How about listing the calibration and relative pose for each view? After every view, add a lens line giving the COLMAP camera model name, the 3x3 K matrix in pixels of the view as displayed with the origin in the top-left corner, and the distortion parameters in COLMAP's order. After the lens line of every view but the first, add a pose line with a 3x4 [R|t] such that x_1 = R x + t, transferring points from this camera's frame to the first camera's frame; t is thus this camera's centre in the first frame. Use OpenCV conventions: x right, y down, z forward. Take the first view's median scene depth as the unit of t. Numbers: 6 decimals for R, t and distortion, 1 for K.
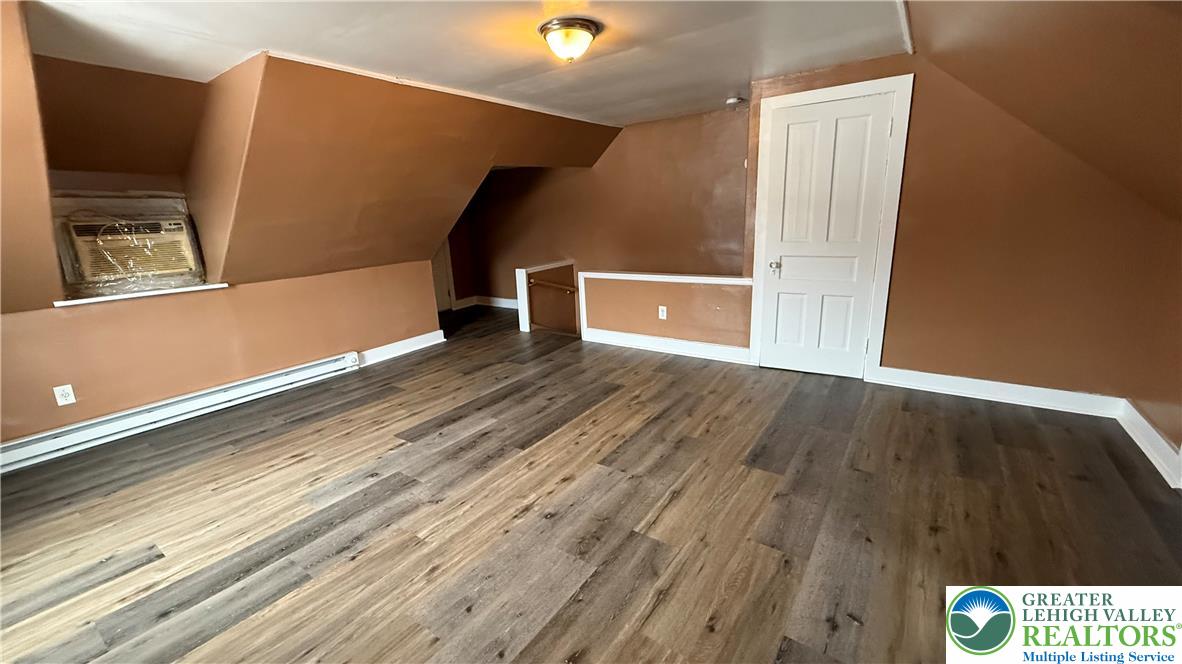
lens RADIAL K [[471.6, 0, 589.5], [0, 471.6, 330.4], [0, 0, 1]] dist [0.001208, -0.000153]
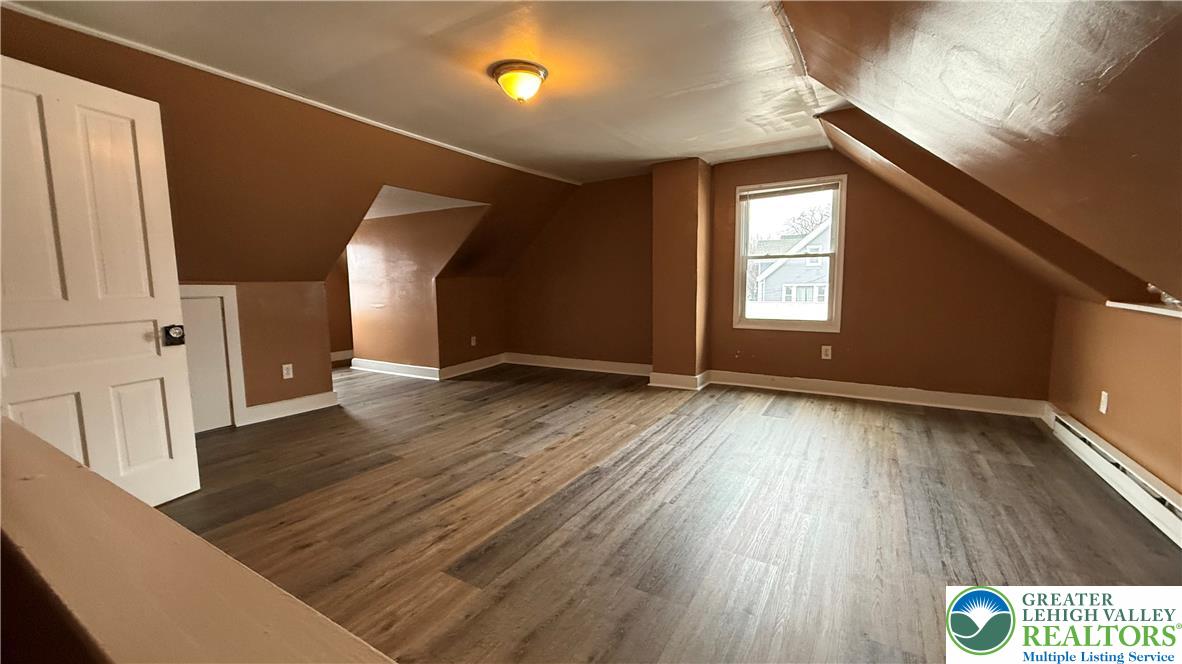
lens RADIAL K [[471.6, 0, 587.6], [0, 471.6, 330.1], [0, 0, 1]] dist [0.001208, -0.000153]
pose [[-0.996039, 0.064018, -0.061712, -0.071254], [0.038614, 0.936573, 0.348340, -0.346723], [0.080098, 0.344577, -0.935335, 1.707630]]
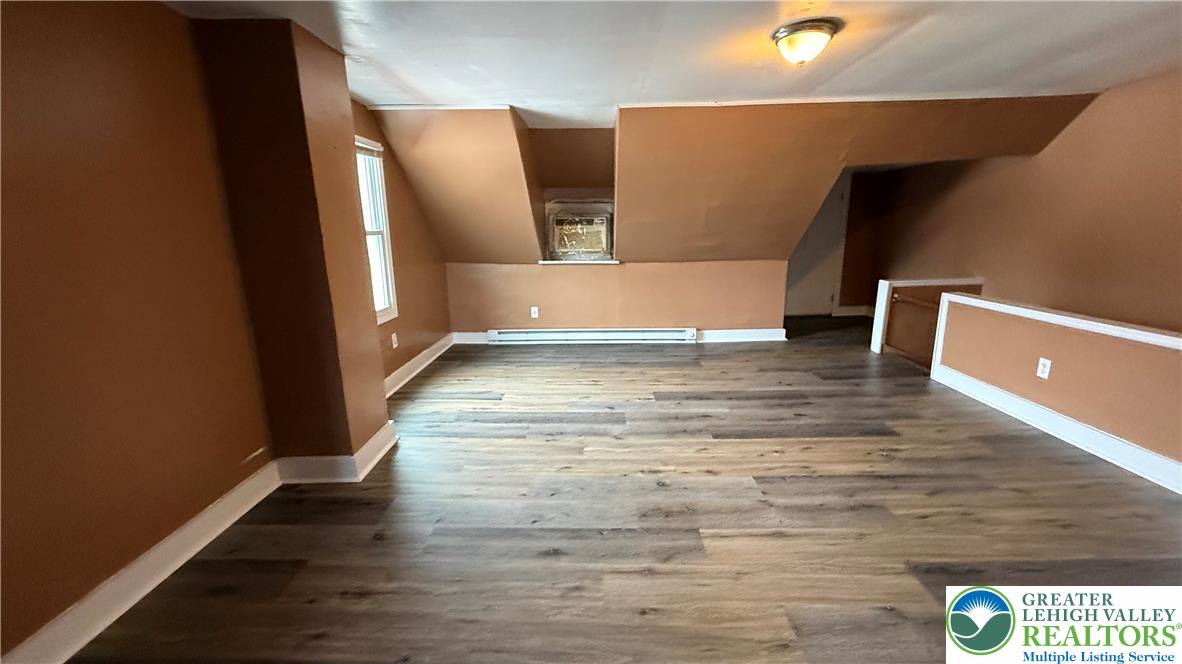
lens RADIAL K [[471.6, 0, 590.6], [0, 471.6, 331.1], [0, 0, 1]] dist [0.001208, -0.000153]
pose [[0.561699, 0.215406, -0.798808, 0.471146], [-0.208985, 0.971142, 0.114925, -0.046051], [0.800512, 0.102386, 0.590507, 0.105212]]
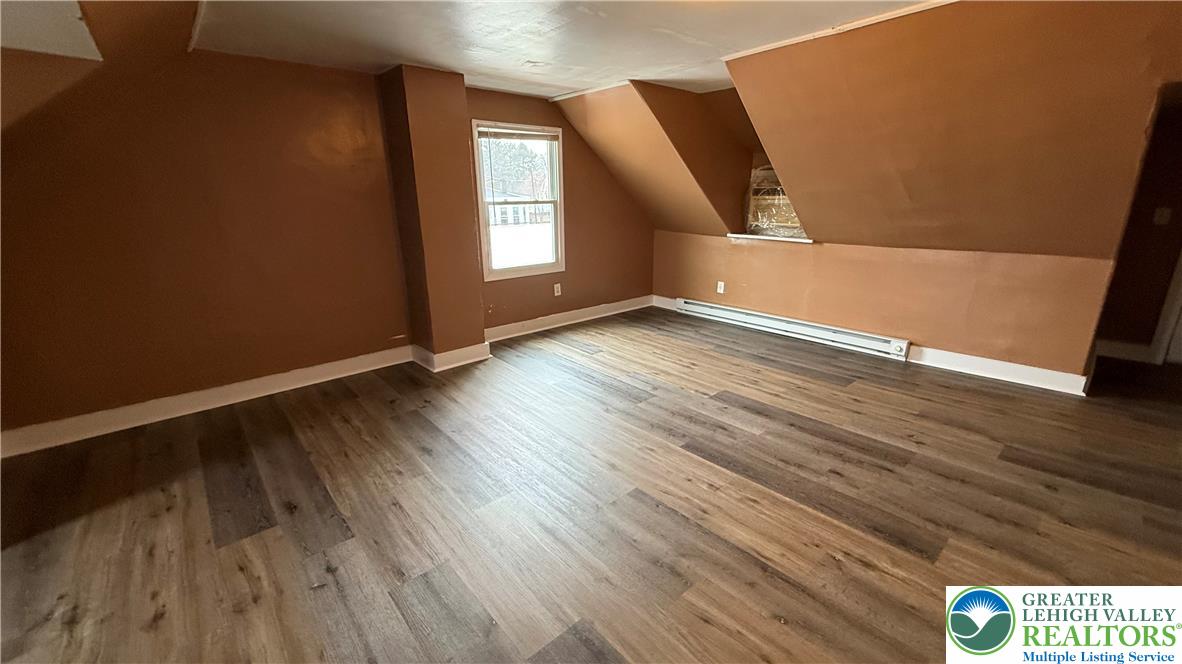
lens RADIAL K [[471.6, 0, 590.0], [0, 471.6, 331.3], [0, 0, 1]] dist [0.001208, -0.000153]
pose [[-0.234057, 0.311687, -0.920907, 0.648291], [-0.212906, 0.907794, 0.361360, -0.239932], [0.948624, 0.280646, -0.146115, 0.833152]]
